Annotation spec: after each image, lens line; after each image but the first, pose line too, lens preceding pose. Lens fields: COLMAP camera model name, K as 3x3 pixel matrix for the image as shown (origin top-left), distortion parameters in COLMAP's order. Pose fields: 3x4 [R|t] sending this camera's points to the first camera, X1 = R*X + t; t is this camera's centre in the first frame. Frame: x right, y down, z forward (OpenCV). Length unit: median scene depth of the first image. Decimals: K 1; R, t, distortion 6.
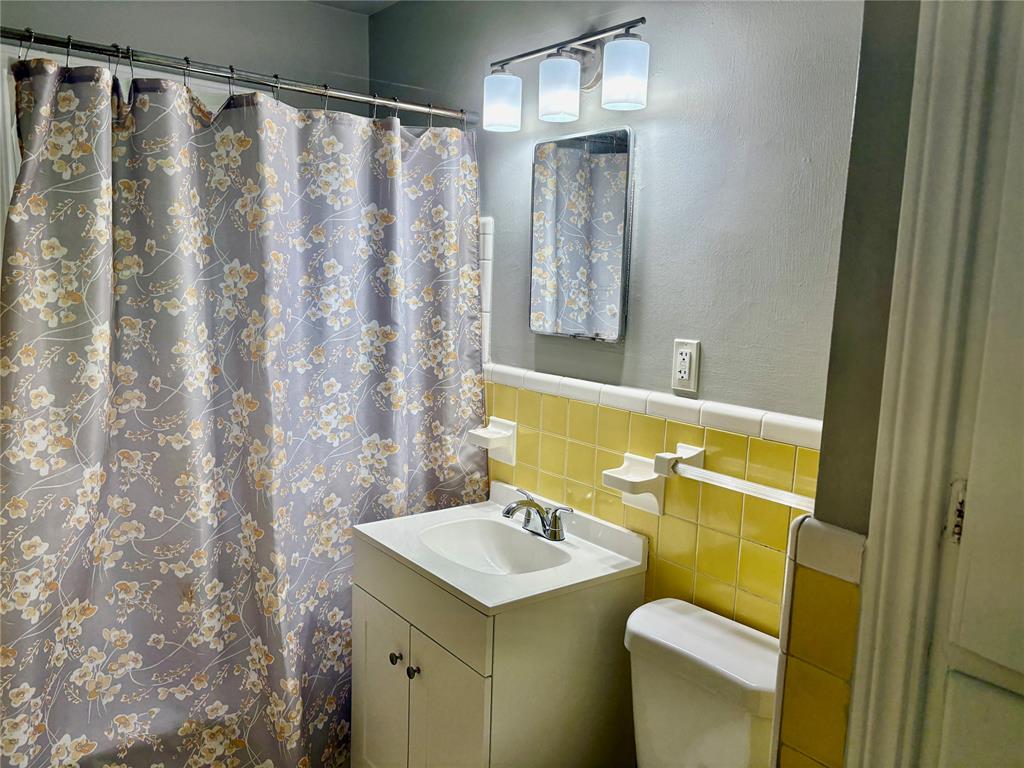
lens RADIAL K [[778.0, 0, 506.0], [0, 778.0, 385.8], [0, 0, 1]] dist [0.064804, -0.077065]
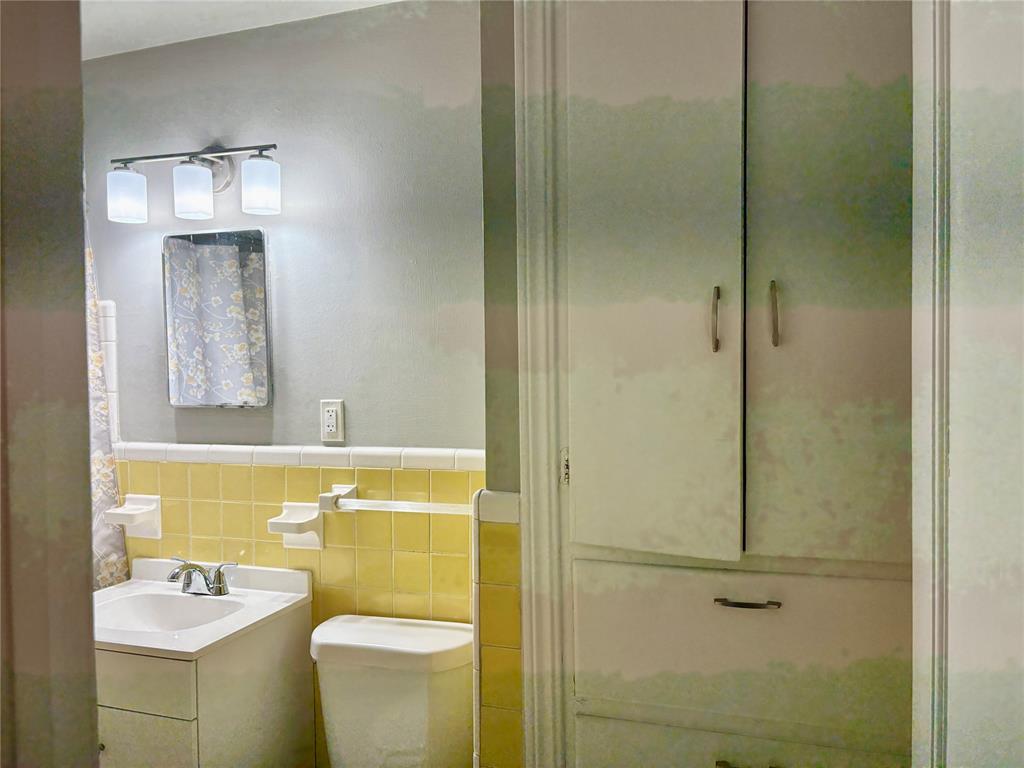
lens RADIAL K [[778.7, 0, 526.0], [0, 778.7, 383.8], [0, 0, 1]] dist [0.045856, -0.063944]
pose [[0.820316, -0.057100, 0.569053, -0.199729], [0.118209, 0.990446, -0.071021, 0.036779], [-0.559561, 0.125527, 0.819228, -0.167973]]
